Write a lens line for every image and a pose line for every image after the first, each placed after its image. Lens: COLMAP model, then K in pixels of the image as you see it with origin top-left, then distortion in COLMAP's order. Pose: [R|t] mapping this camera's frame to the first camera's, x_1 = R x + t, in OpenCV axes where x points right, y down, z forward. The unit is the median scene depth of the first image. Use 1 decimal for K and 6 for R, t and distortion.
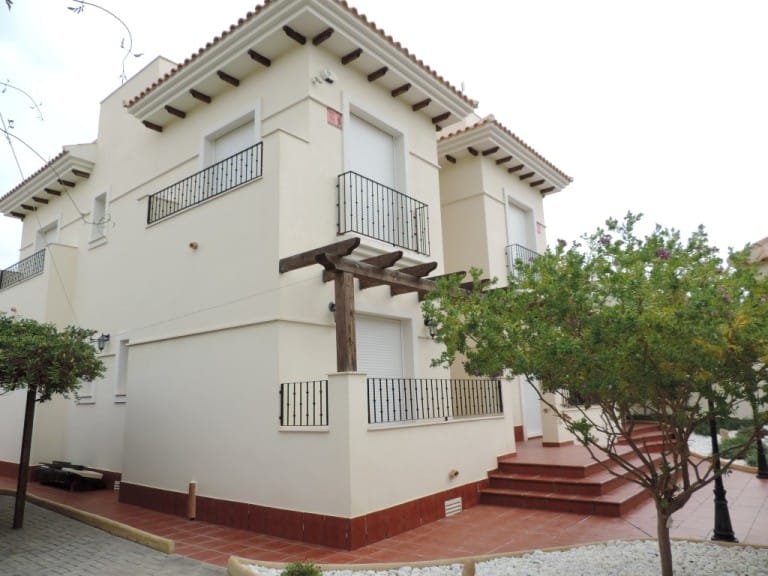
lens RADIAL K [[551.3, 0, 384.0], [0, 551.3, 288.0], [0, 0, 1]] dist [-0.011462, -0.006091]
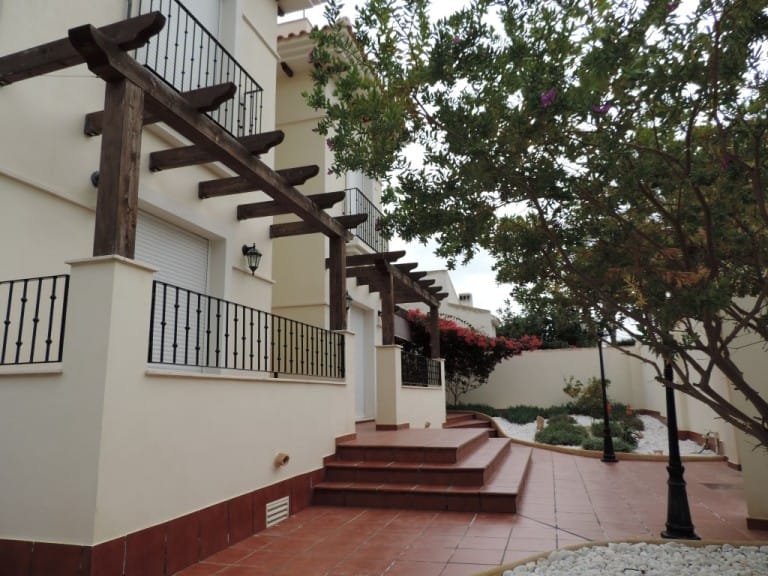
lens RADIAL K [[551.3, 0, 384.0], [0, 551.3, 288.0], [0, 0, 1]] dist [-0.011462, -0.006091]
pose [[0.926962, 0.091665, 0.363784, -0.014719], [-0.089591, 0.995722, -0.022610, 0.147097], [-0.364300, -0.011633, 0.931209, 0.374511]]
